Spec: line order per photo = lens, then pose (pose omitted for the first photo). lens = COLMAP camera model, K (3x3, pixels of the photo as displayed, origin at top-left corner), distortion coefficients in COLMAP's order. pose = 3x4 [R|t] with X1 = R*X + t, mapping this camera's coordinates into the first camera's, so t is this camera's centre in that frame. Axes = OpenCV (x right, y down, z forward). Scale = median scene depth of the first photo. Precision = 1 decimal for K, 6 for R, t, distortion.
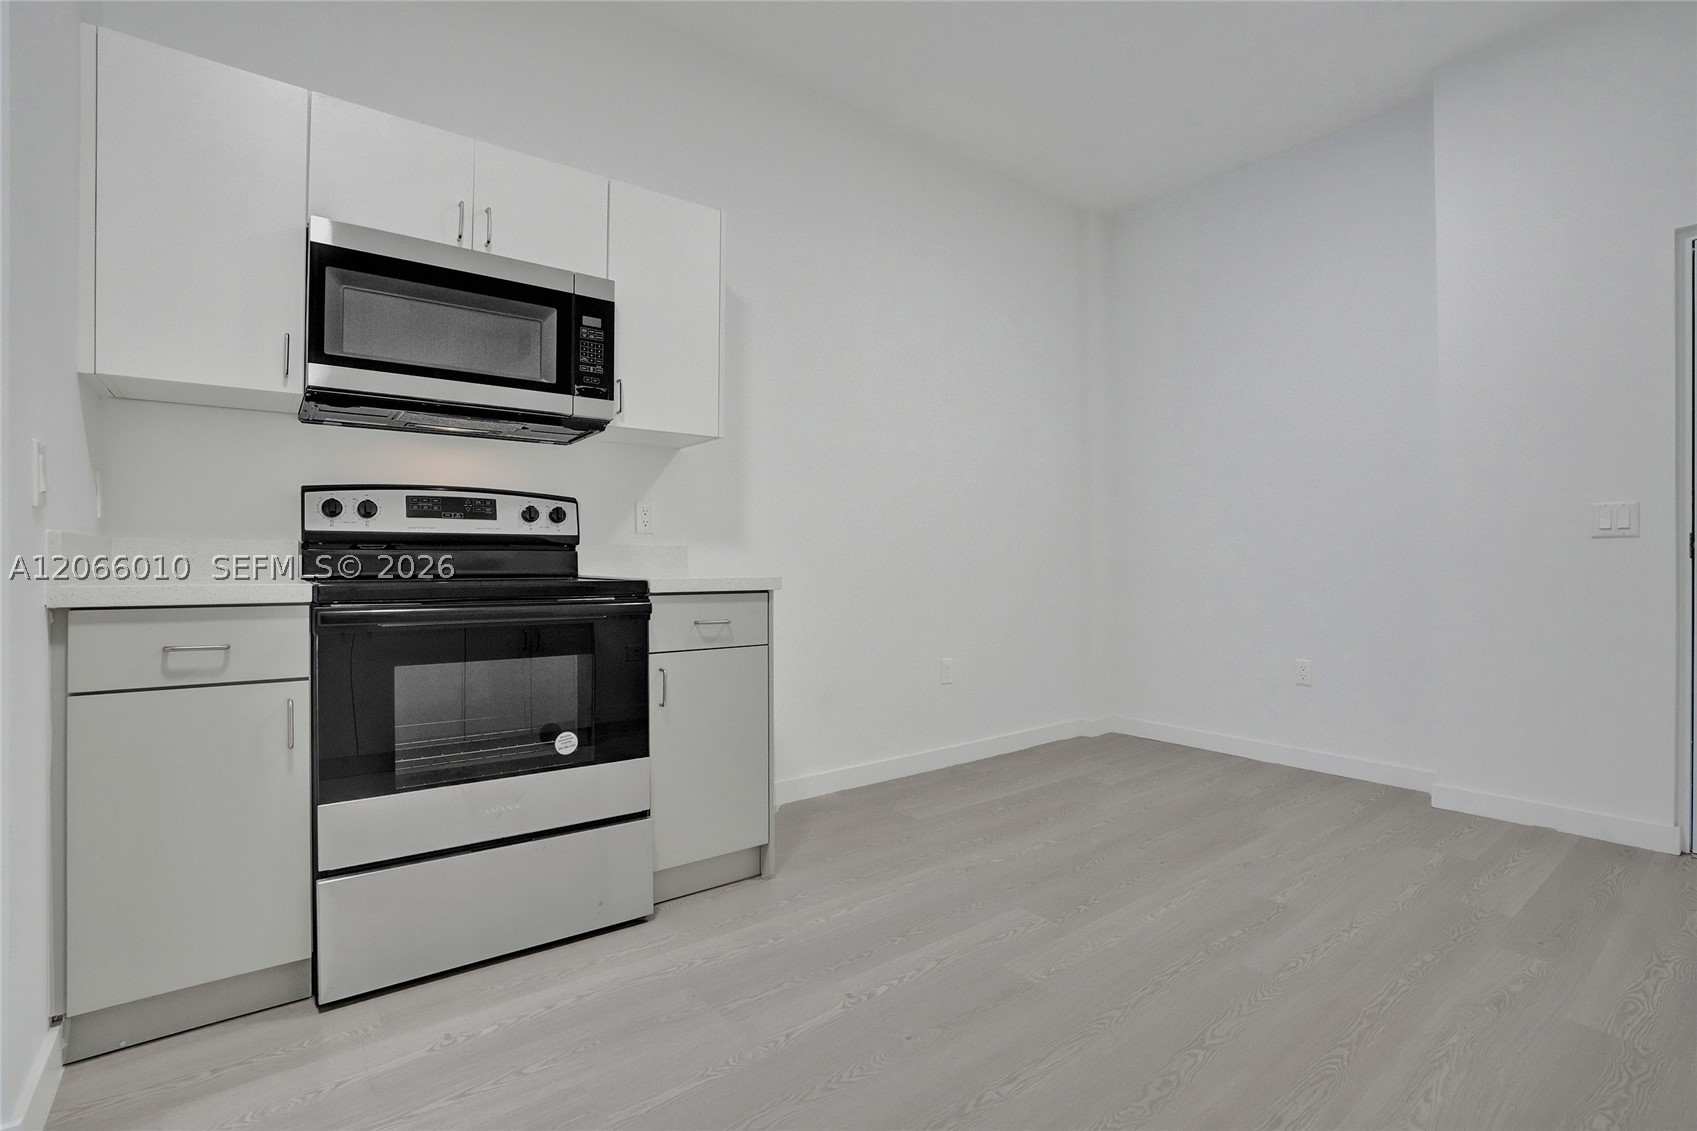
lens RADIAL K [[803.3, 0, 849.8], [0, 803.3, 570.3], [0, 0, 1]] dist [-0.065010, 0.024668]
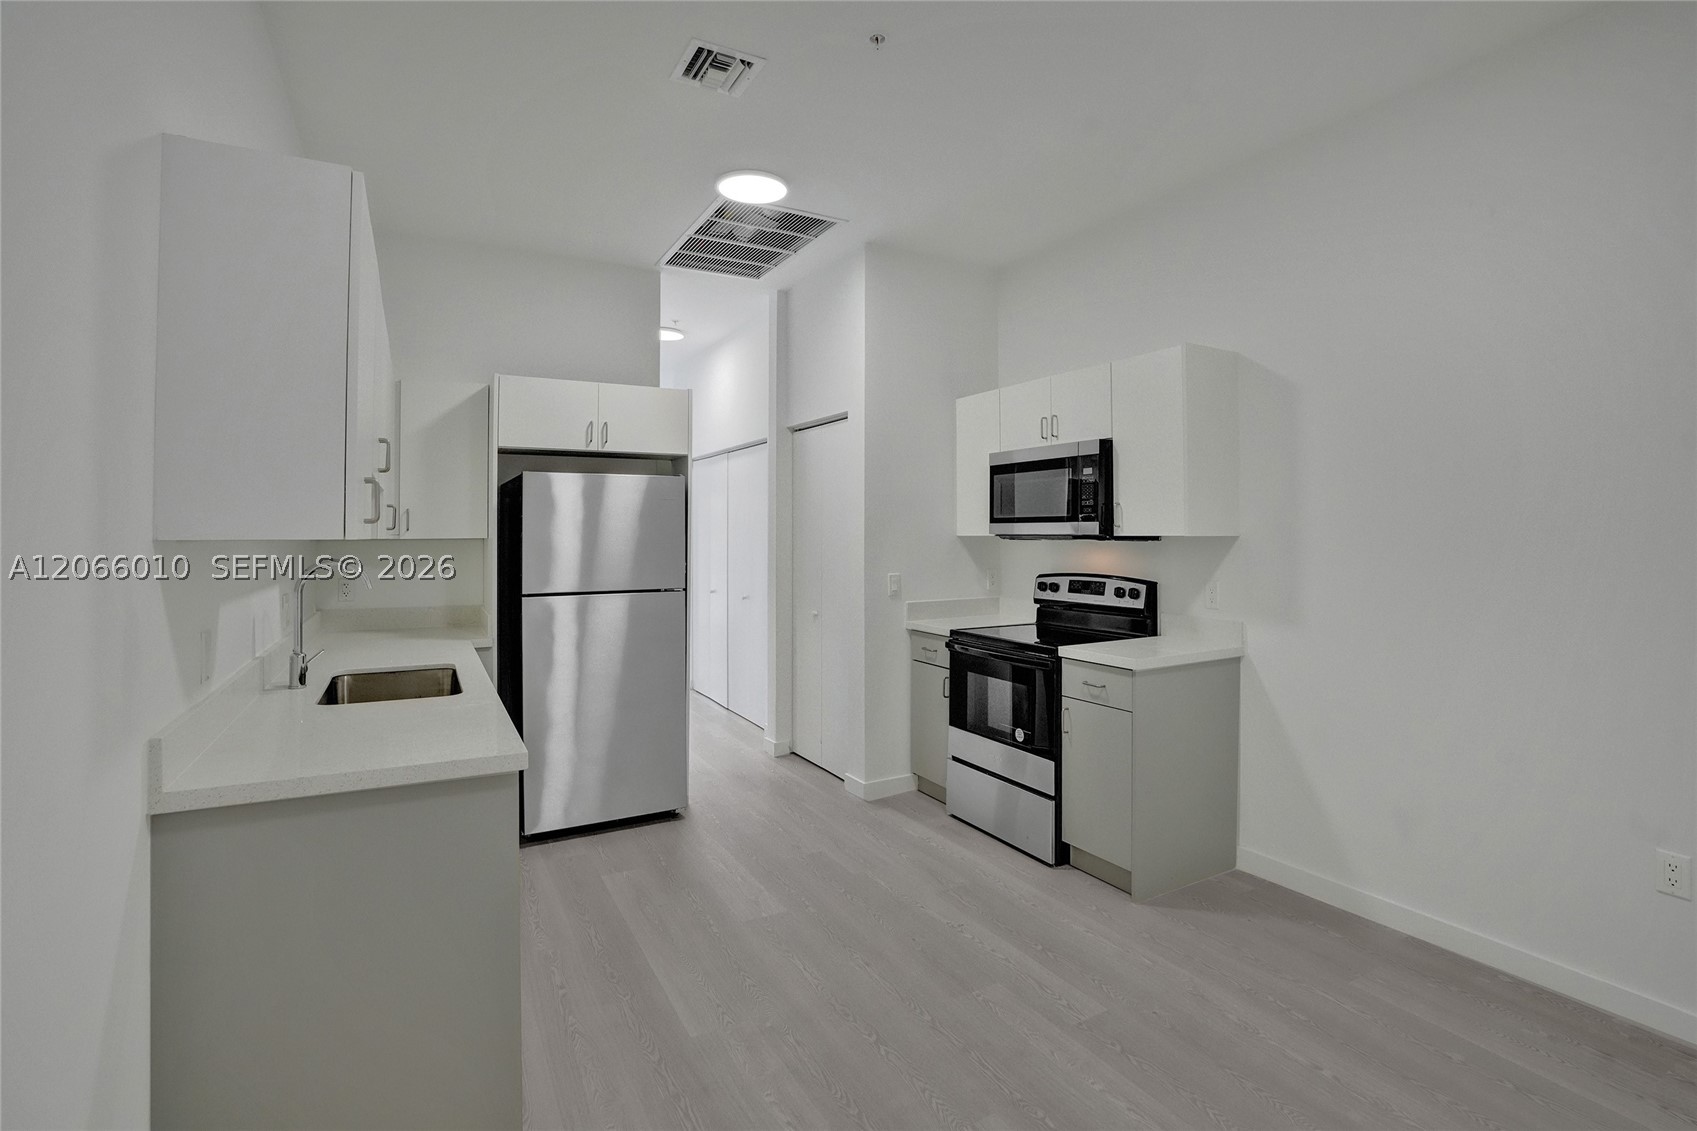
lens RADIAL K [[816.8, 0, 850.3], [0, 816.8, 536.6], [0, 0, 1]] dist [-0.048223, 0.026841]
pose [[-0.171035, 0.002321, -0.985262, 1.285594], [-0.001764, 0.999995, 0.002662, -0.193965], [0.985263, 0.002193, -0.171030, 0.830739]]
